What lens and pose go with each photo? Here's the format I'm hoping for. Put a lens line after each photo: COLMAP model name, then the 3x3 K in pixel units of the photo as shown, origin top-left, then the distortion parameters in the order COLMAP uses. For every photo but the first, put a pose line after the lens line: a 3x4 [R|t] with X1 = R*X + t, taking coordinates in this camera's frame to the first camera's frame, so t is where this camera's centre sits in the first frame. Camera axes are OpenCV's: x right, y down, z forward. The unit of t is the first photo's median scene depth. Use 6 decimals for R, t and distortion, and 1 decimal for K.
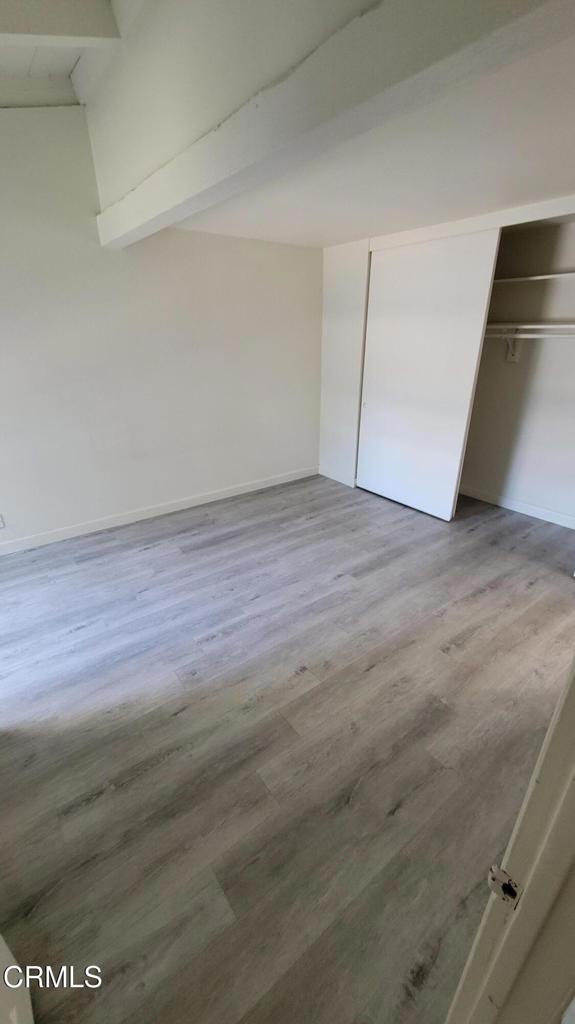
lens RADIAL K [[413.5, 0, 285.8], [0, 413.5, 513.1], [0, 0, 1]] dist [0.000387, -0.001013]
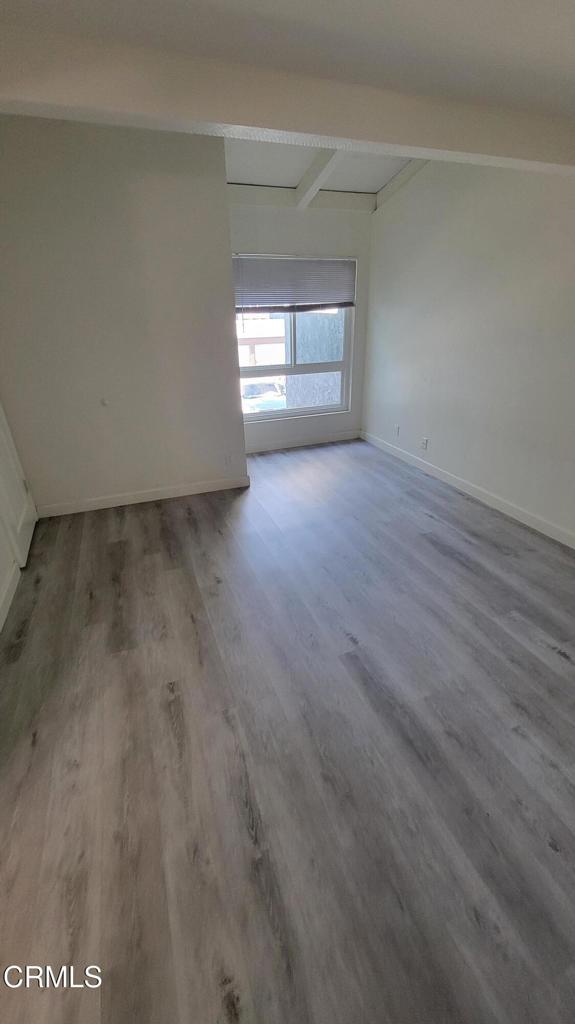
lens RADIAL K [[413.5, 0, 286.8], [0, 413.5, 510.6], [0, 0, 1]] dist [0.000387, -0.001013]
pose [[-0.276704, 0.434122, -0.857306, 0.768821], [-0.374394, 0.772942, 0.512241, -0.387885], [0.885022, 0.462709, -0.051344, 0.954349]]
